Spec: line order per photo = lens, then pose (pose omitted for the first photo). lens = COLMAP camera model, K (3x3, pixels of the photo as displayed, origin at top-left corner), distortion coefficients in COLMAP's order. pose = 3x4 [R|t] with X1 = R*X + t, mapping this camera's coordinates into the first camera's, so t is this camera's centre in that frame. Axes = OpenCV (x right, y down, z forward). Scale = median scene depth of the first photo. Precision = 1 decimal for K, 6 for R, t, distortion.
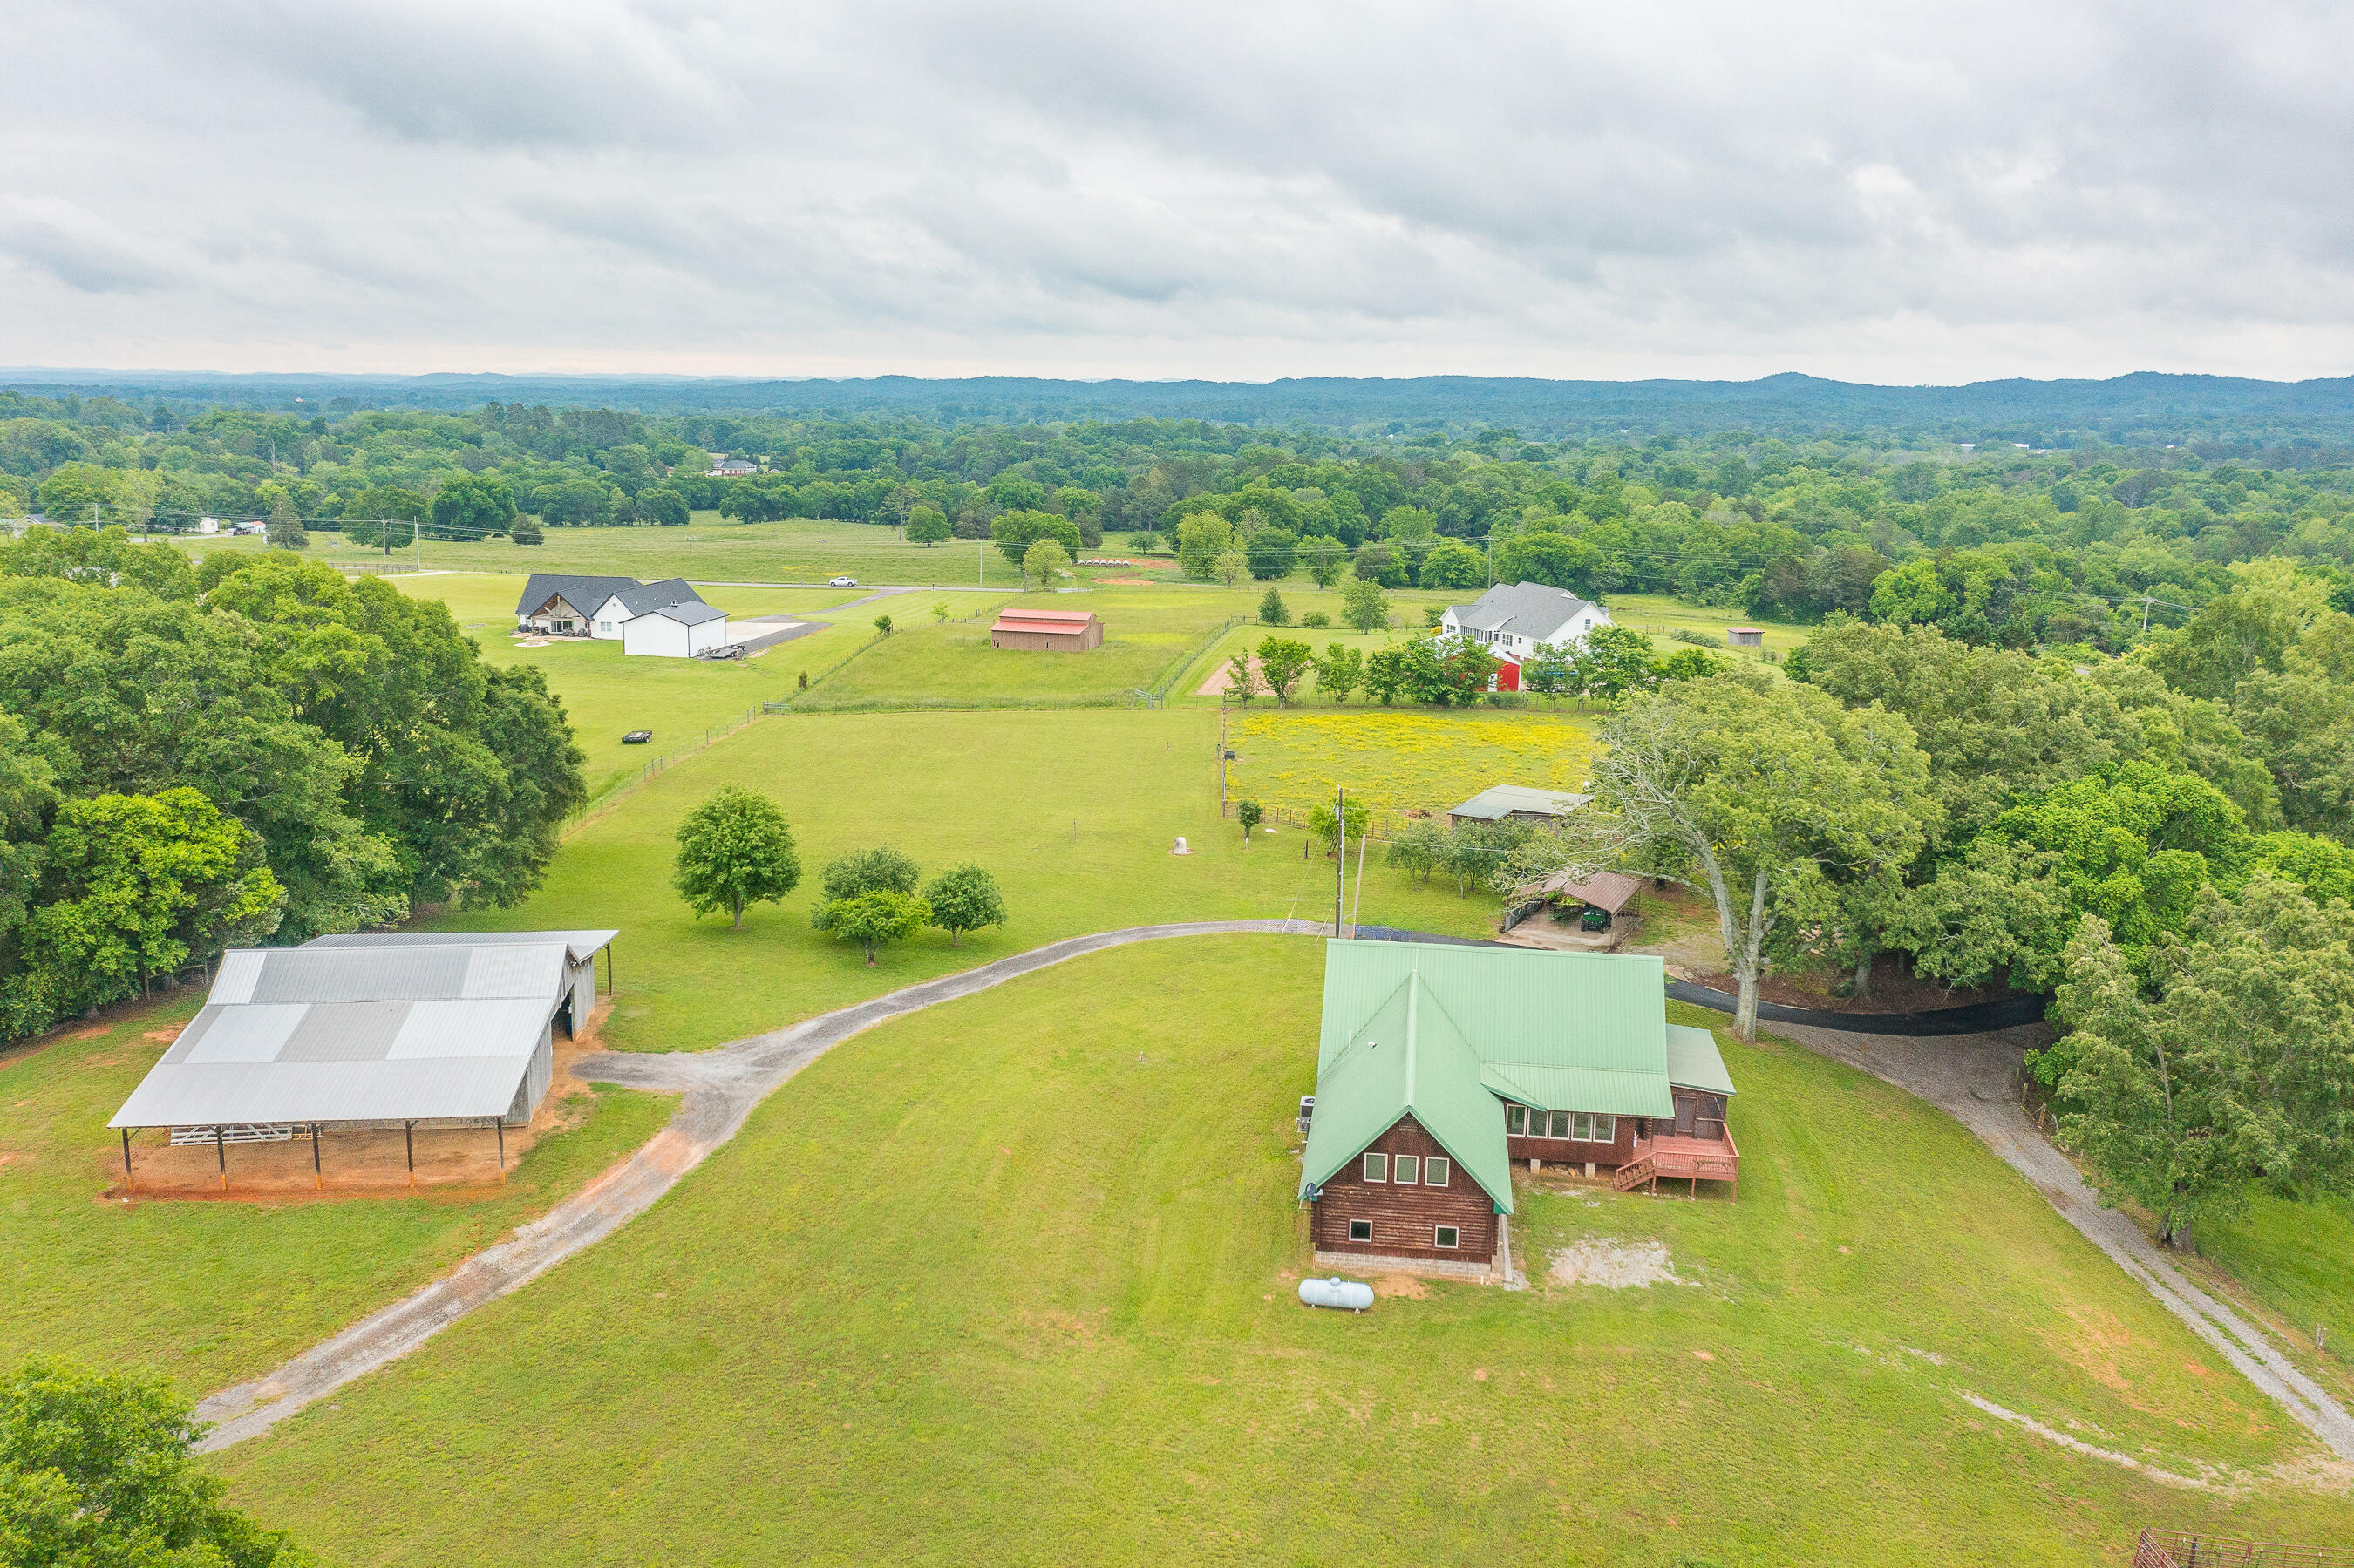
lens RADIAL K [[1876.1, 0, 1171.7], [0, 1876.1, 761.6], [0, 0, 1]] dist [-0.007746, 0.007667]
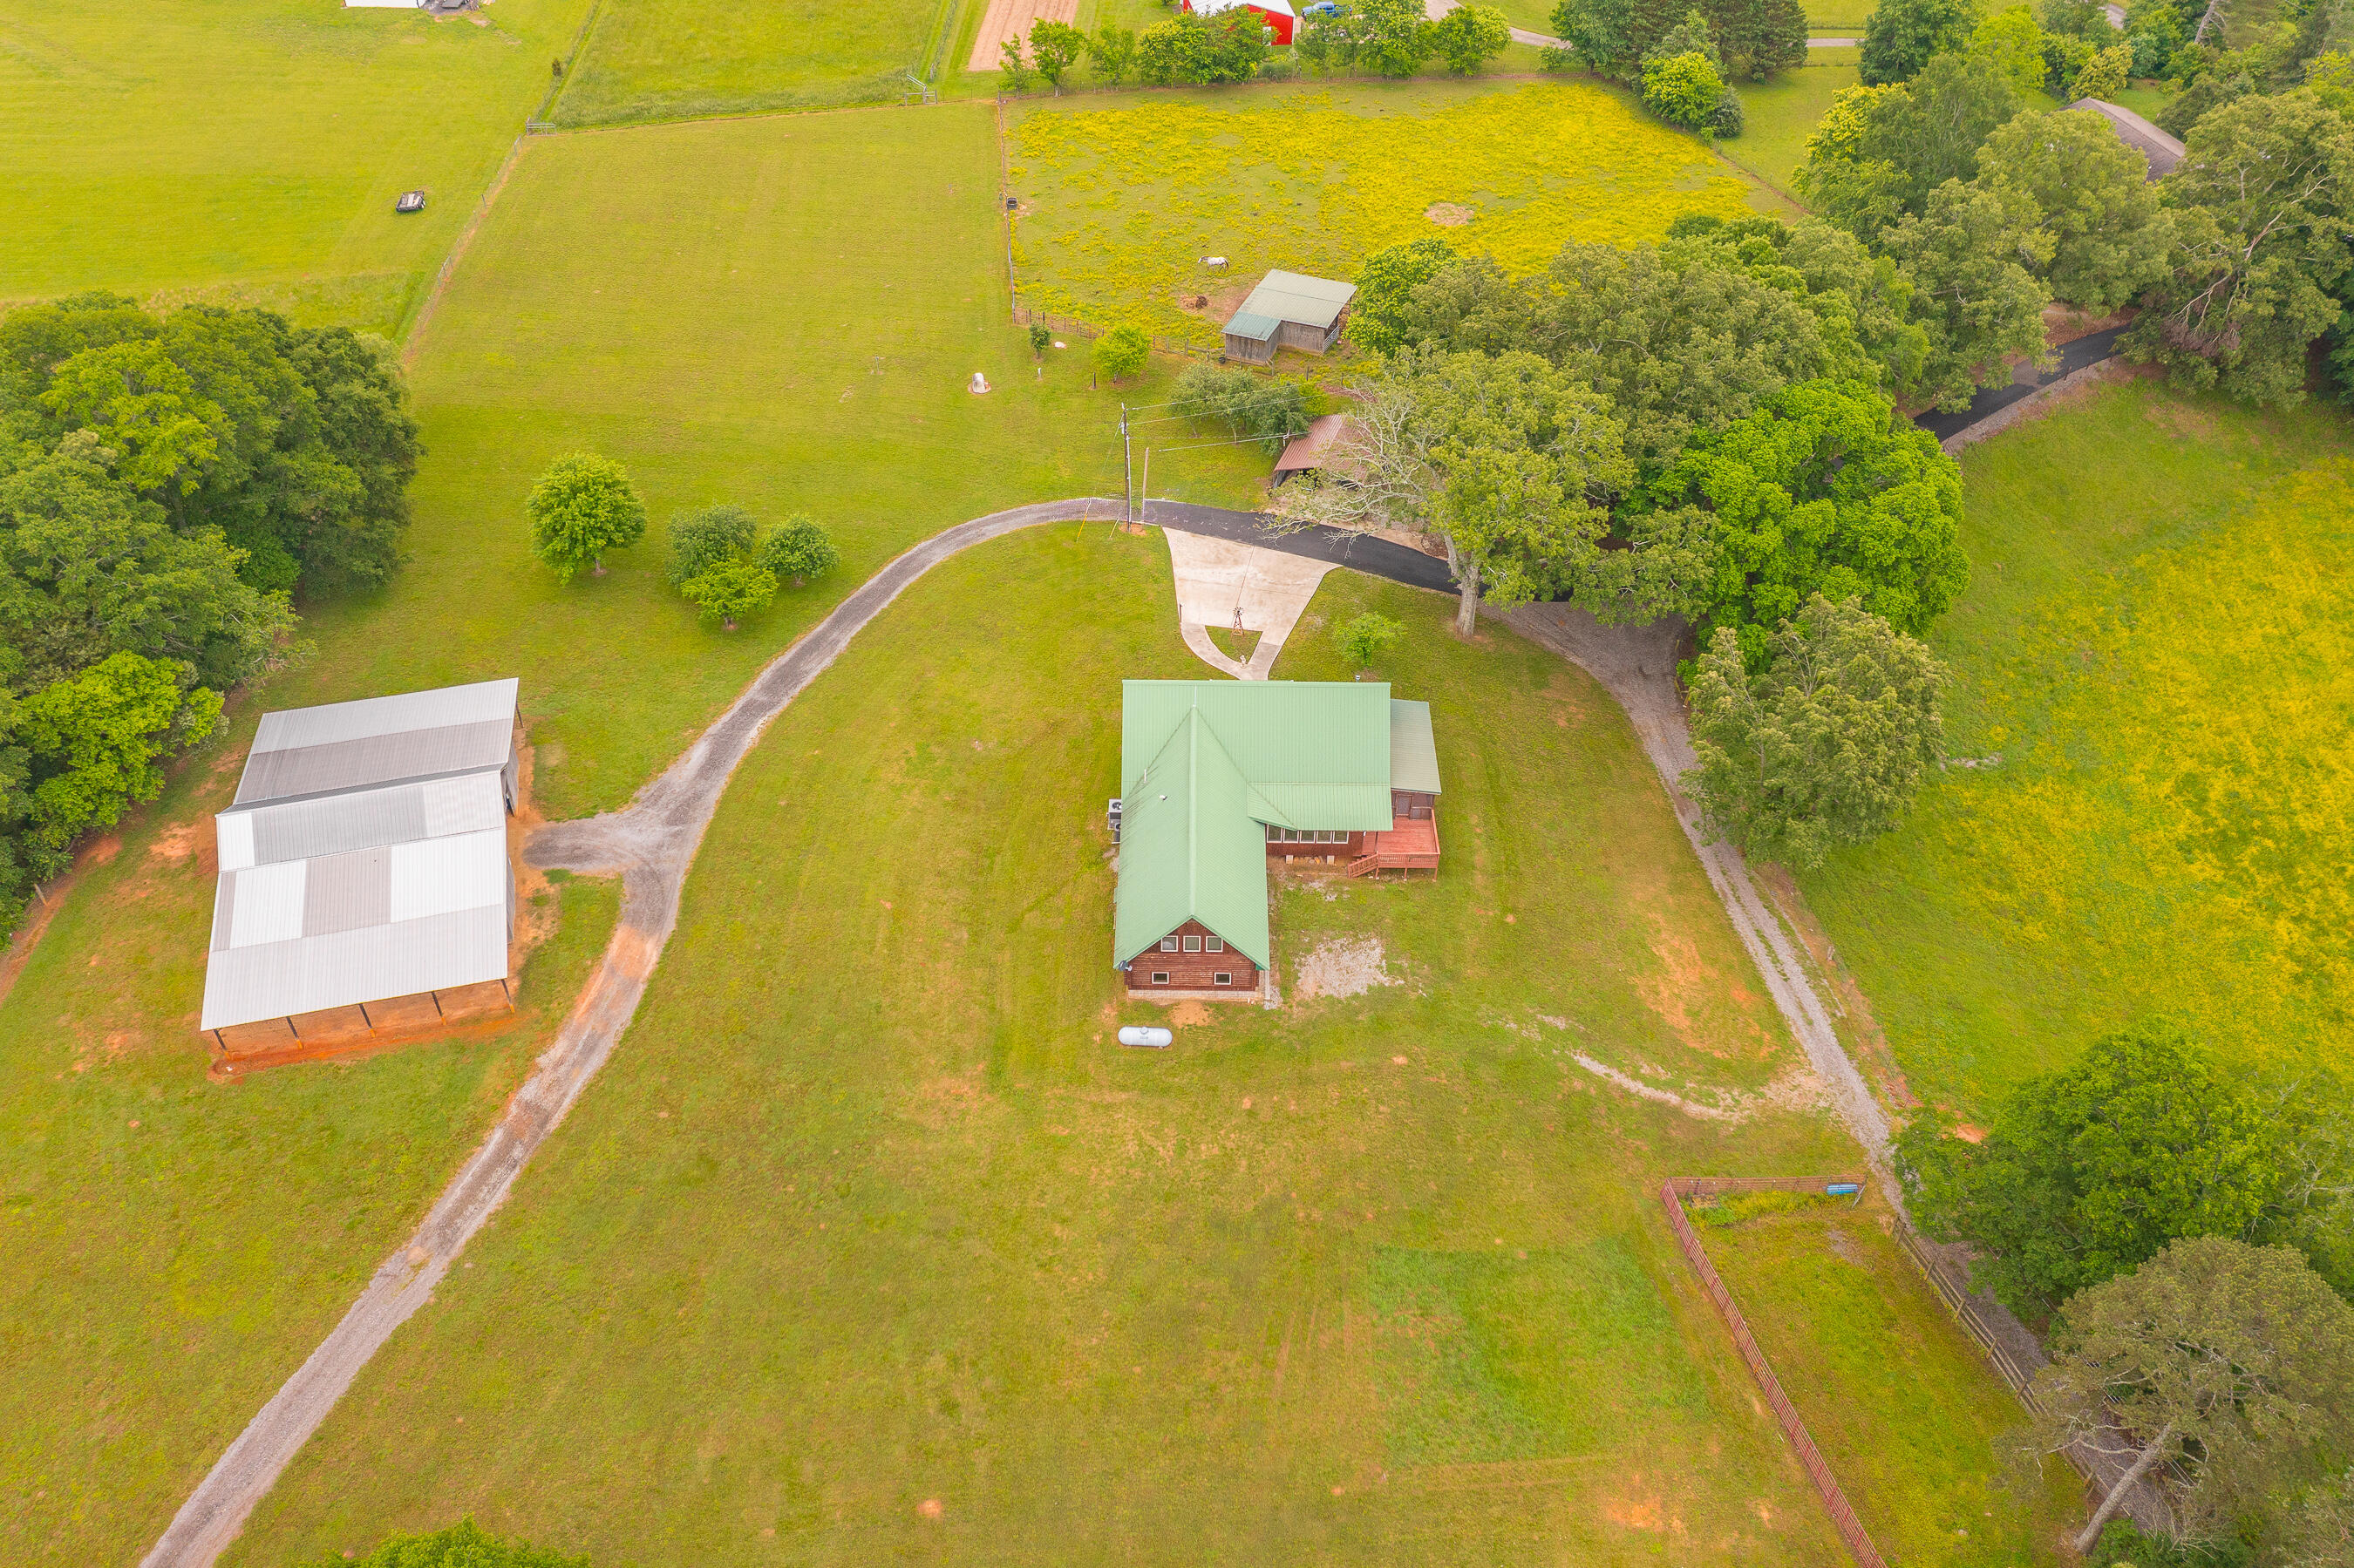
lens RADIAL K [[1876.1, 0, 1171.7], [0, 1876.1, 761.6], [0, 0, 1]] dist [-0.007746, 0.007667]
pose [[0.992255, -0.091149, 0.084391, 0.007282], [0.037592, 0.867869, 0.495368, -0.552022], [-0.118393, -0.488359, 0.864574, -0.106794]]
